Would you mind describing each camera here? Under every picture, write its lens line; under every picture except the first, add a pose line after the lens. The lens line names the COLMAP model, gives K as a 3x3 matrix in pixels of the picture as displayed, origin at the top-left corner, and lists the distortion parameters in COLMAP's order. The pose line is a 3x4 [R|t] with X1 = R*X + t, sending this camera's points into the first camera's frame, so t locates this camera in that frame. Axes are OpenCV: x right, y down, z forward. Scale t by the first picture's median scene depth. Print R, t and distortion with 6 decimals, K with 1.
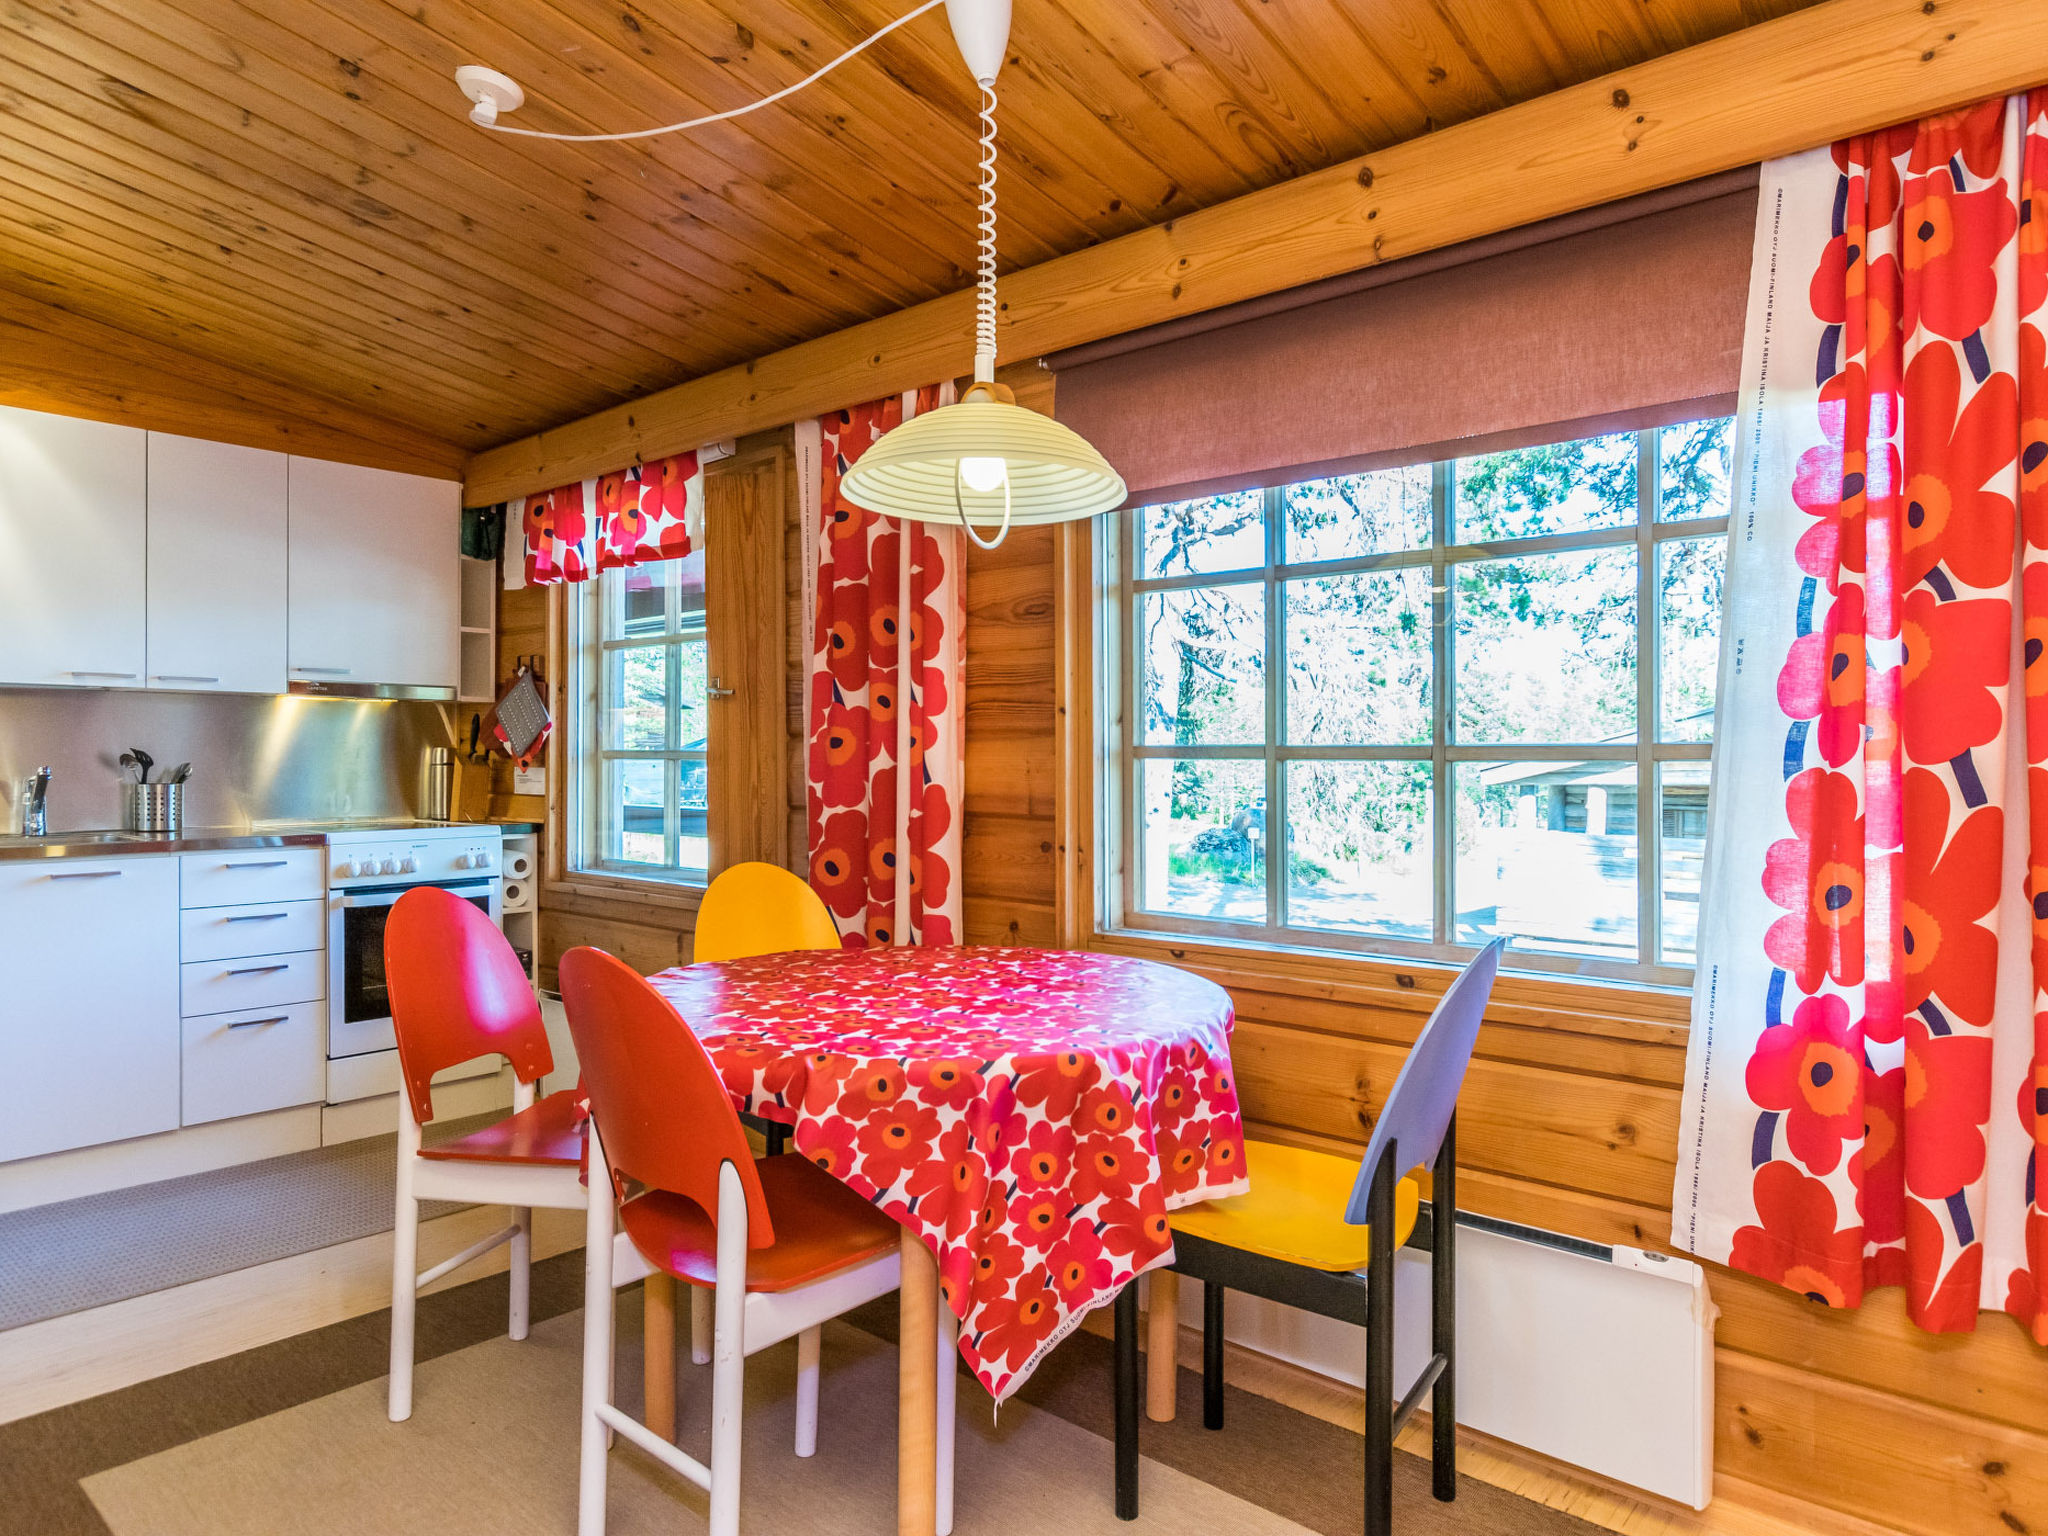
lens RADIAL K [[1278.0, 0, 1027.0], [0, 1278.0, 765.1], [0, 0, 1]] dist [0.003261, 0.002057]
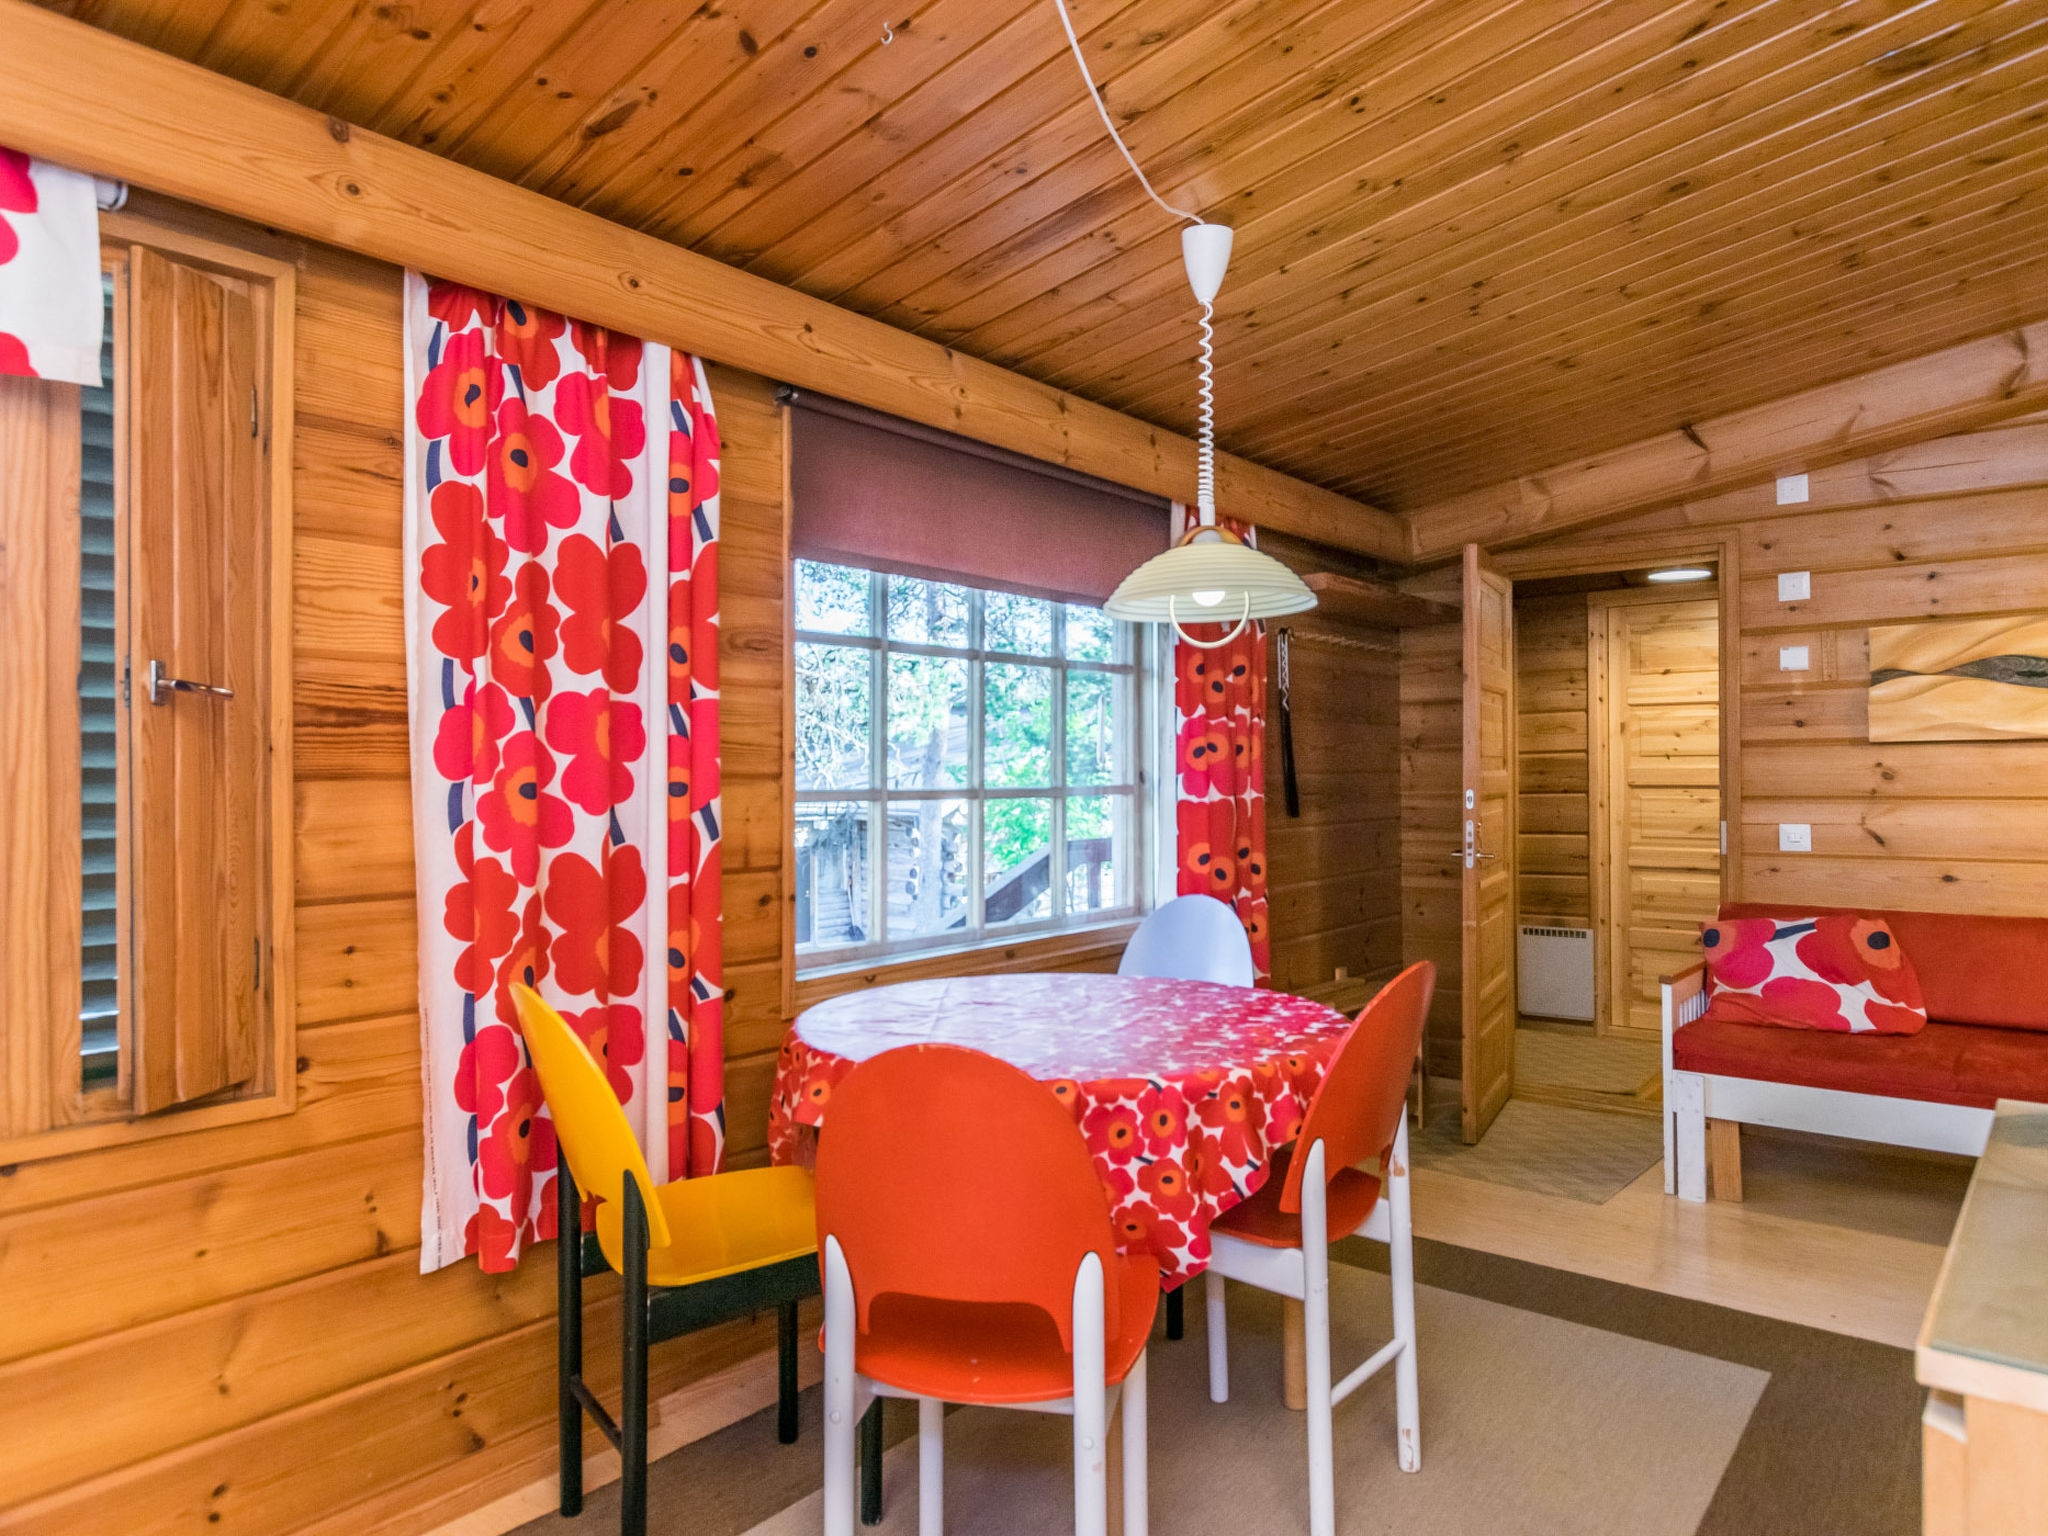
lens RADIAL K [[1278.0, 0, 1027.0], [0, 1278.0, 765.1], [0, 0, 1]] dist [0.003261, 0.002057]
pose [[-0.036771, 0.014820, 0.999214, -0.664495], [0.022839, 0.999641, -0.013986, -0.011800], [-0.999063, 0.022306, -0.037096, 0.605334]]
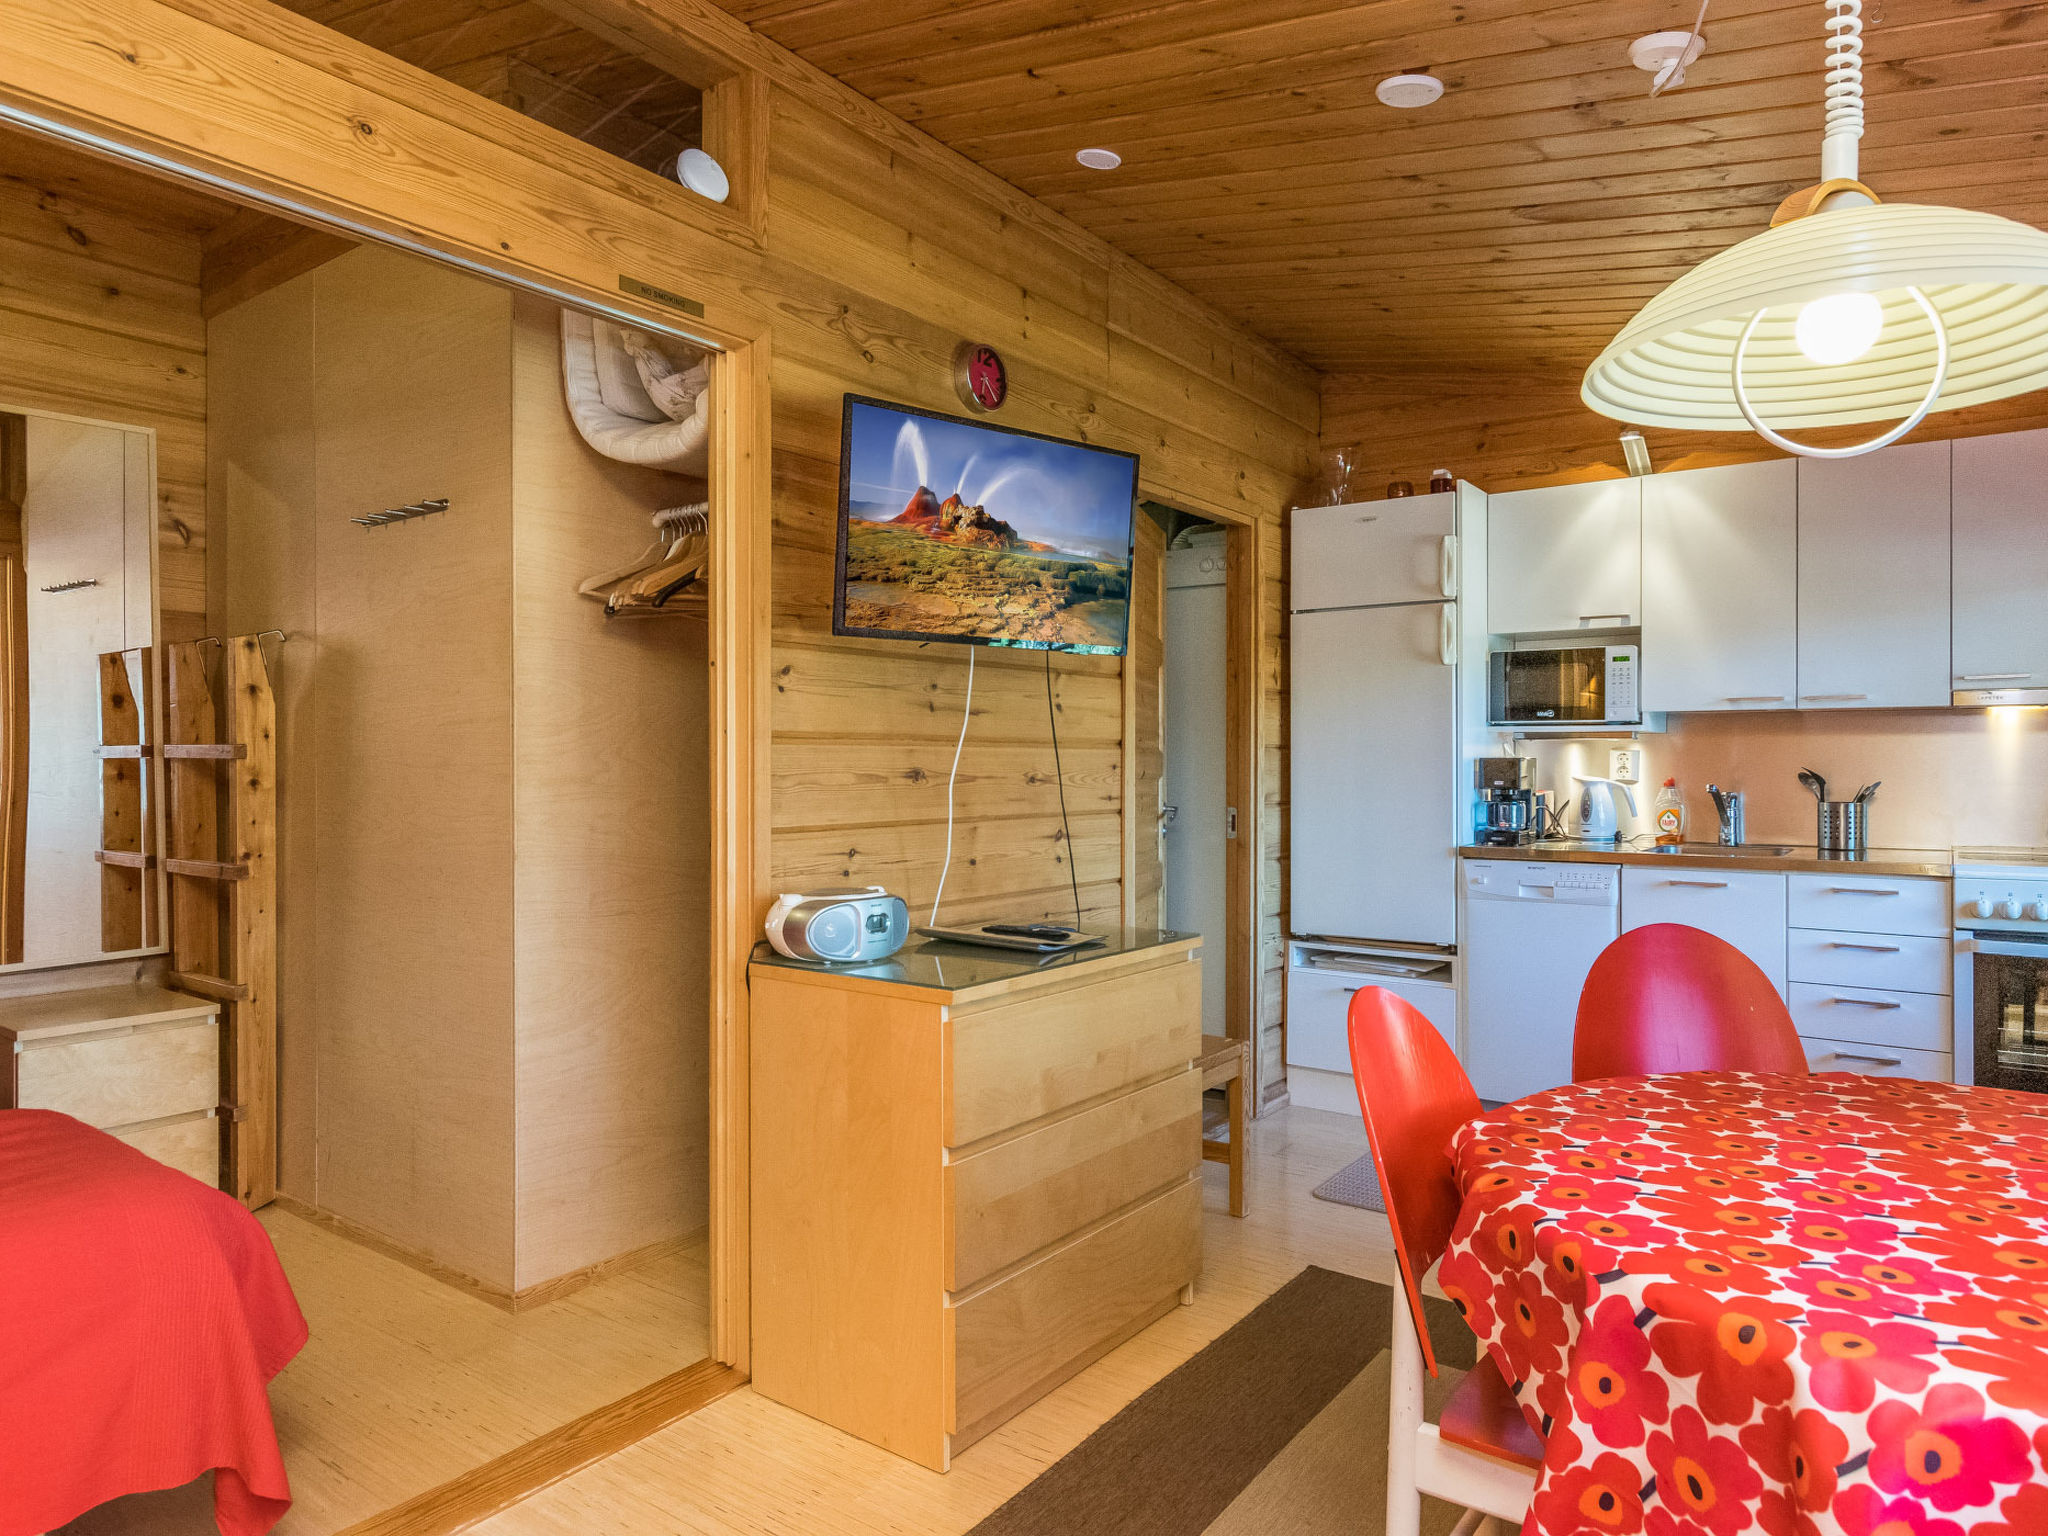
lens RADIAL K [[1278.0, 0, 1027.0], [0, 1278.0, 765.1], [0, 0, 1]] dist [0.003261, 0.002057]
pose [[0.085946, -0.000077, -0.996300, 0.253773], [-0.003525, 0.999994, -0.000382, -0.011337], [0.996294, 0.003545, 0.085946, 0.270474]]
